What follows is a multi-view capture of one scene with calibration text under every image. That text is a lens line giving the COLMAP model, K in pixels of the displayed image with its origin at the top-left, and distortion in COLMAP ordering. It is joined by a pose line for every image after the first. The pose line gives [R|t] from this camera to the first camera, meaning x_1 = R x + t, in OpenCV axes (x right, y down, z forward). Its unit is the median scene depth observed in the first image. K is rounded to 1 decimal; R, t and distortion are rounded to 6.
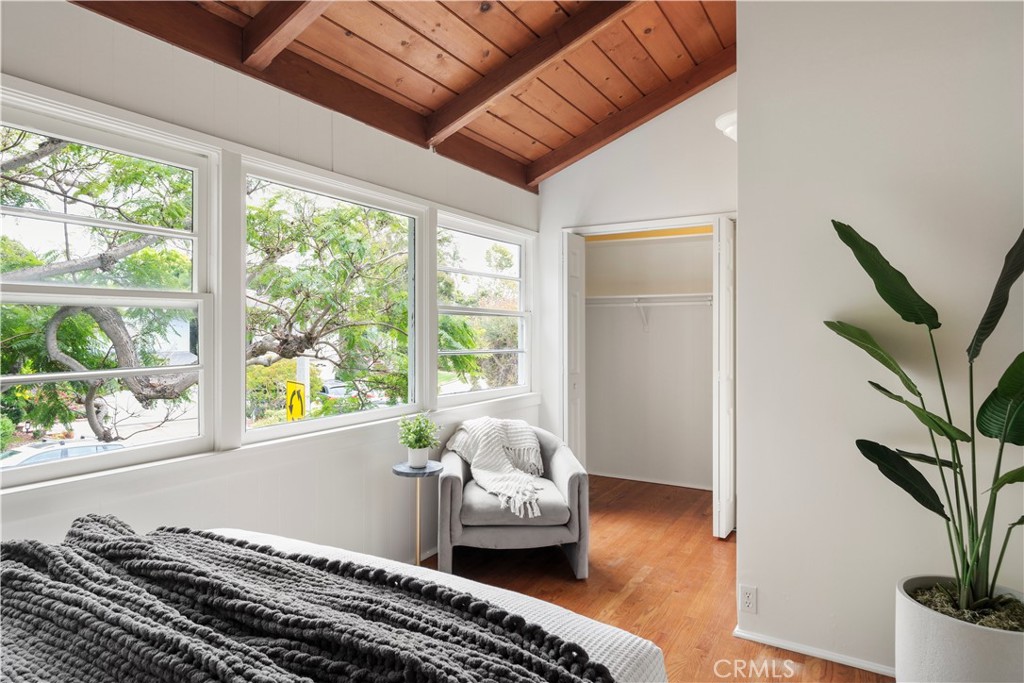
lens RADIAL K [[605.5, 0, 512.0], [0, 605.5, 323.4], [0, 0, 1]] dist [0.000187, -0.000159]
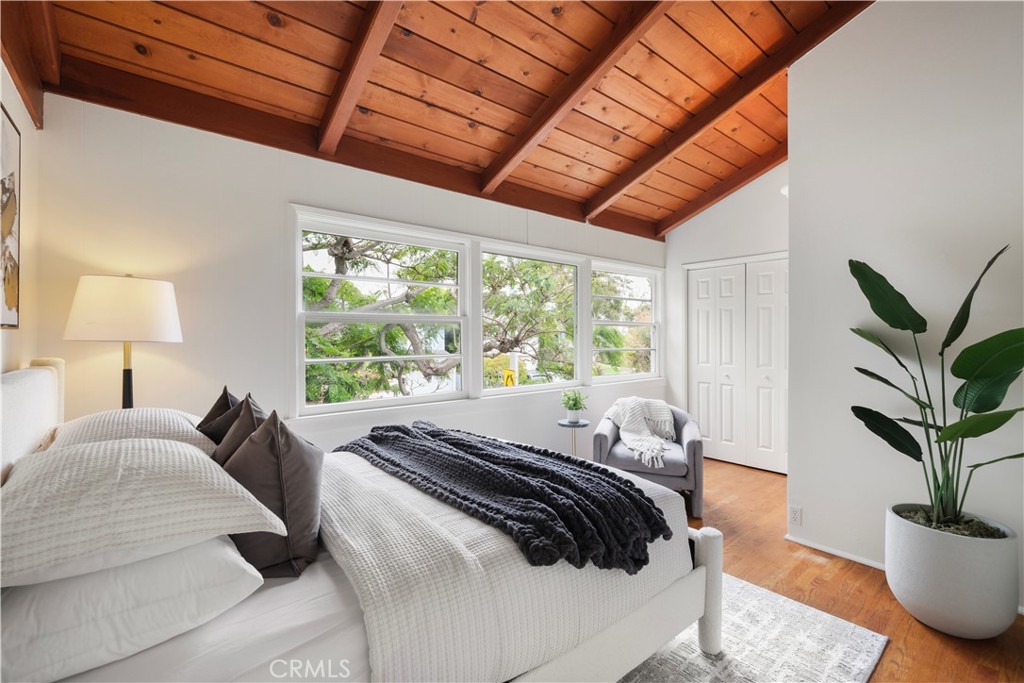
lens RADIAL K [[443.7, 0, 512.5], [0, 443.7, 333.4], [0, 0, 1]] dist [0.001519, -0.000018]
pose [[0.943827, -0.004236, -0.330413, 0.063915], [0.006237, 0.999968, 0.004996, -0.001042], [0.330381, -0.006776, 0.943823, -0.169900]]
